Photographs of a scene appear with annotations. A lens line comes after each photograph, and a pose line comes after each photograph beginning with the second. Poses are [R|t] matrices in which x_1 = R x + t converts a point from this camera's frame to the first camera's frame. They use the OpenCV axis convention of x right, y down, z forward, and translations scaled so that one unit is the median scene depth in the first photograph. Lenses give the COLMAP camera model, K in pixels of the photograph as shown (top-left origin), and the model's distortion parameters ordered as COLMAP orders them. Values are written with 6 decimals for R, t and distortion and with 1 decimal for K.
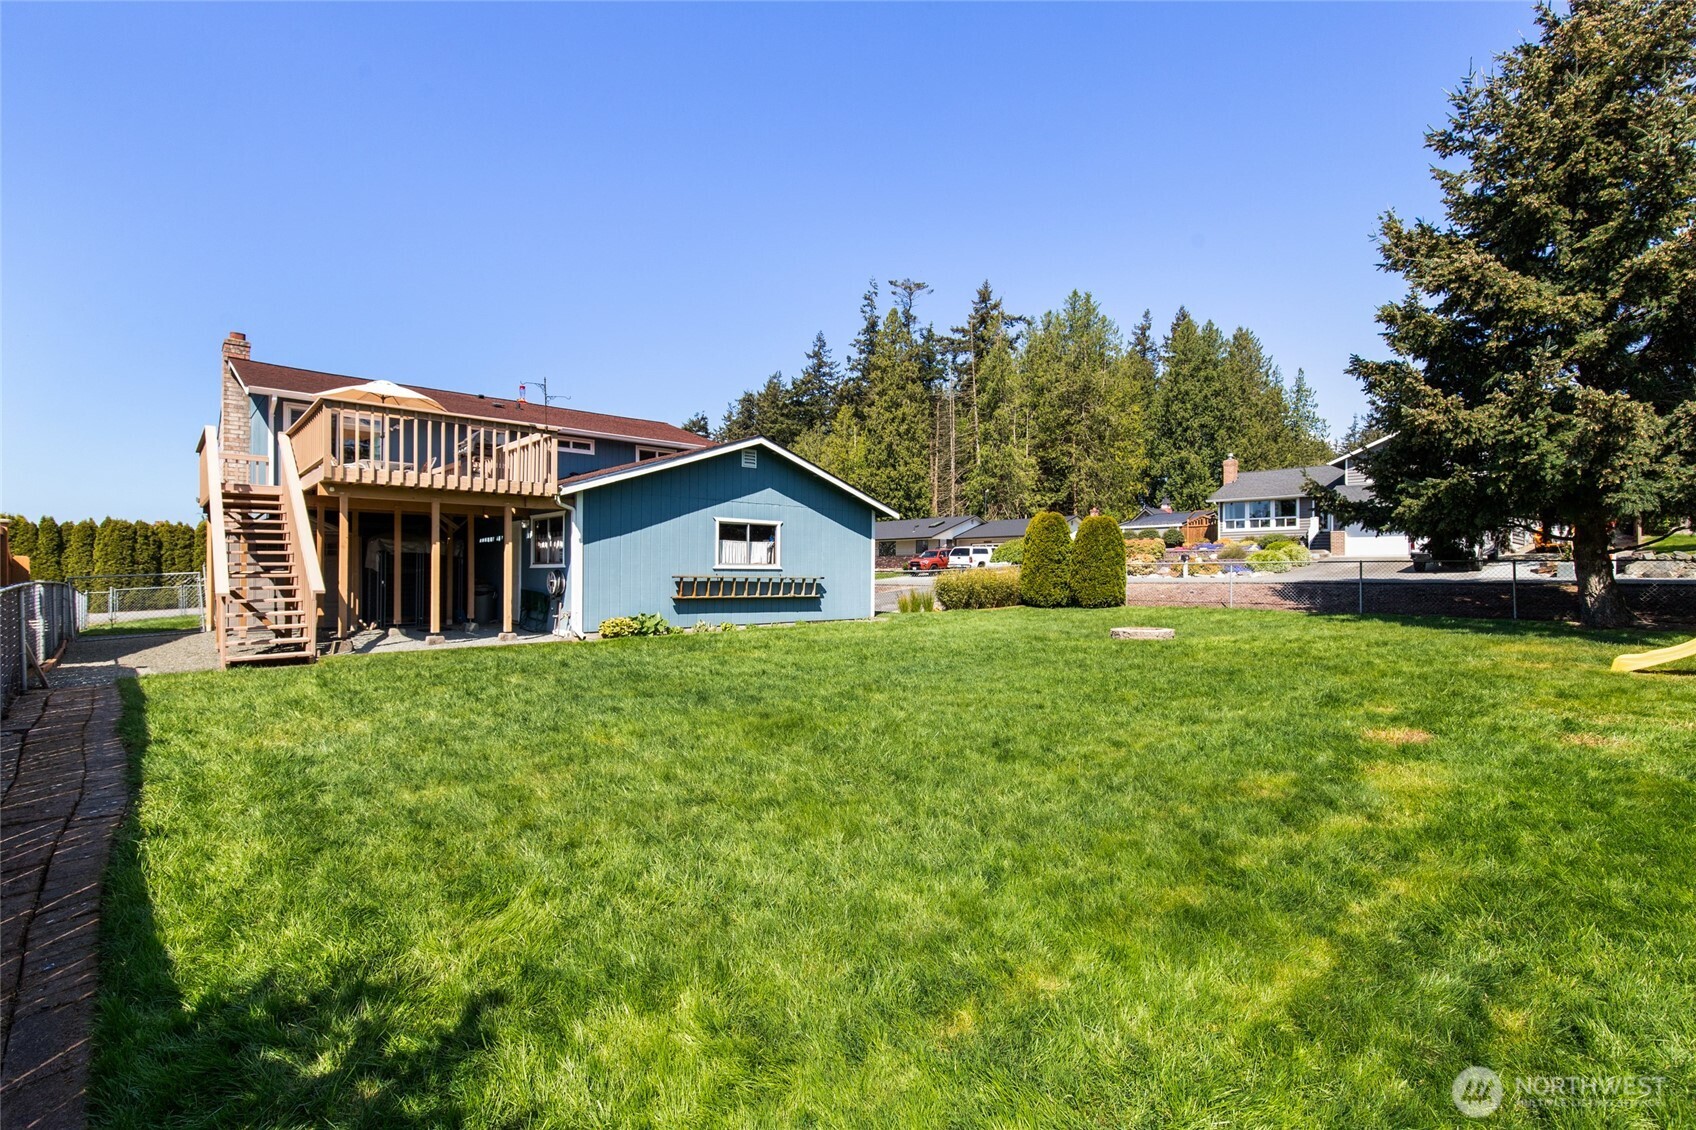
lens RADIAL K [[767.2, 0, 851.9], [0, 767.2, 563.7], [0, 0, 1]] dist [-0.003121, 0.000843]
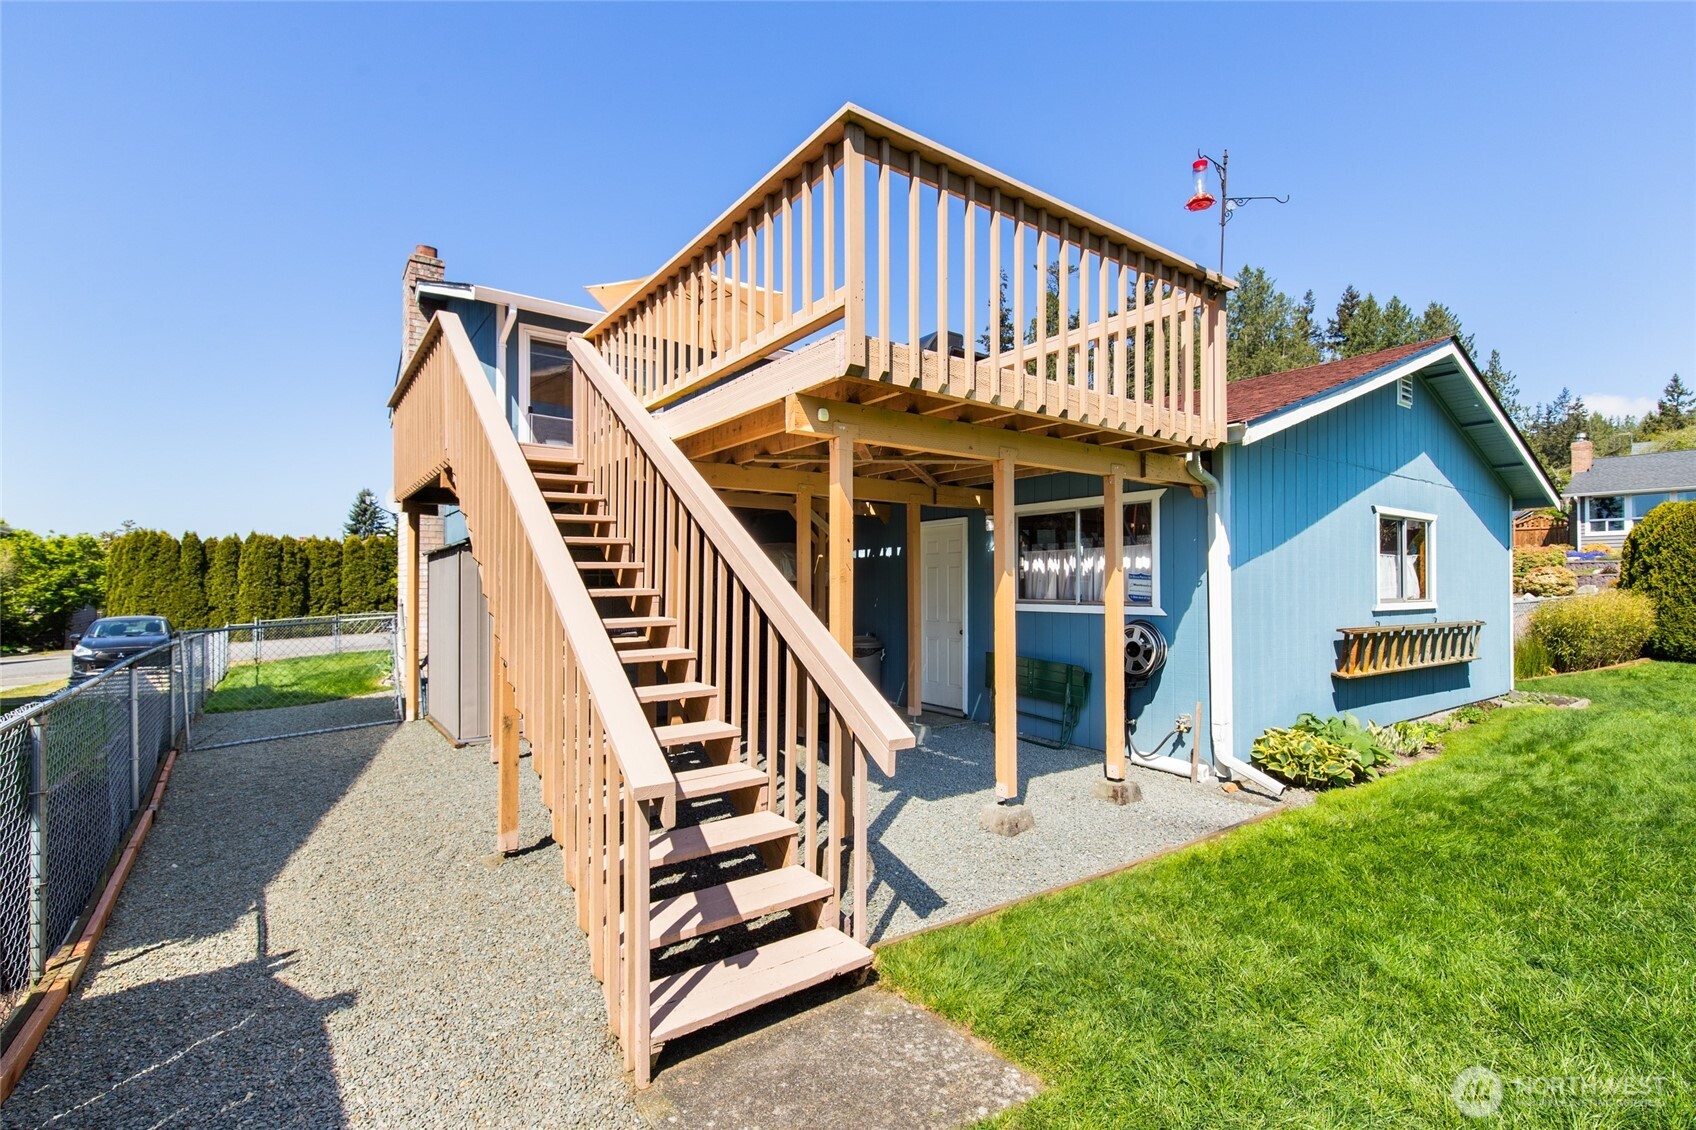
lens RADIAL K [[767.2, 0, 844.8], [0, 767.2, 574.4], [0, 0, 1]] dist [-0.003121, 0.000843]
pose [[0.993475, -0.004671, -0.113958, -0.199031], [0.004511, 0.999988, -0.001661, -0.007616], [0.113964, 0.001136, 0.993484, 0.206250]]
